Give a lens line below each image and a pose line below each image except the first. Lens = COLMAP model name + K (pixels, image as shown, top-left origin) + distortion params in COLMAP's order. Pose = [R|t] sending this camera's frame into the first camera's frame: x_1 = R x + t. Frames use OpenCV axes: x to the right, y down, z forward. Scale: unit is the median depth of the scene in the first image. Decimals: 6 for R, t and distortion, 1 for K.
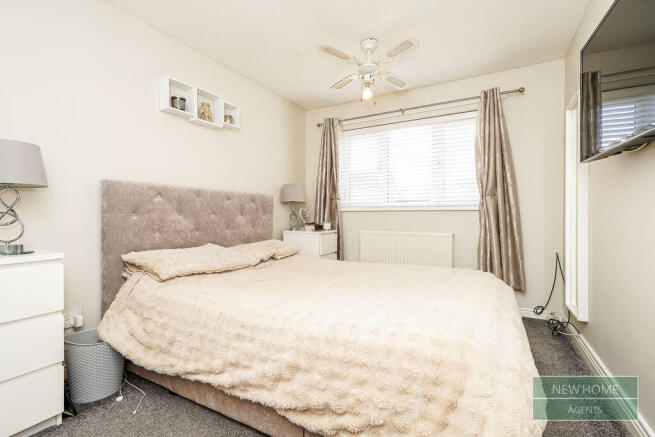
lens RADIAL K [[302.1, 0, 332.1], [0, 302.1, 215.4], [0, 0, 1]] dist [0.004484, 0.000876]
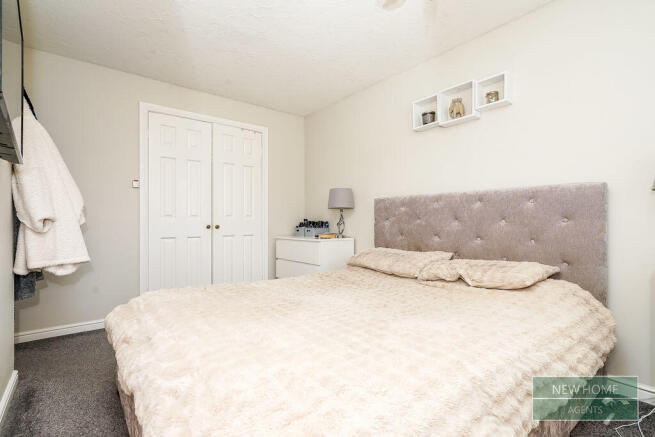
lens RADIAL K [[302.1, 0, 329.6], [0, 302.1, 220.8], [0, 0, 1]] dist [0.004484, 0.000876]
pose [[-0.326065, -0.003939, -0.945339, 0.822928], [0.003618, 0.999979, -0.005414, 0.003737], [0.945340, -0.005185, -0.326044, 1.324223]]
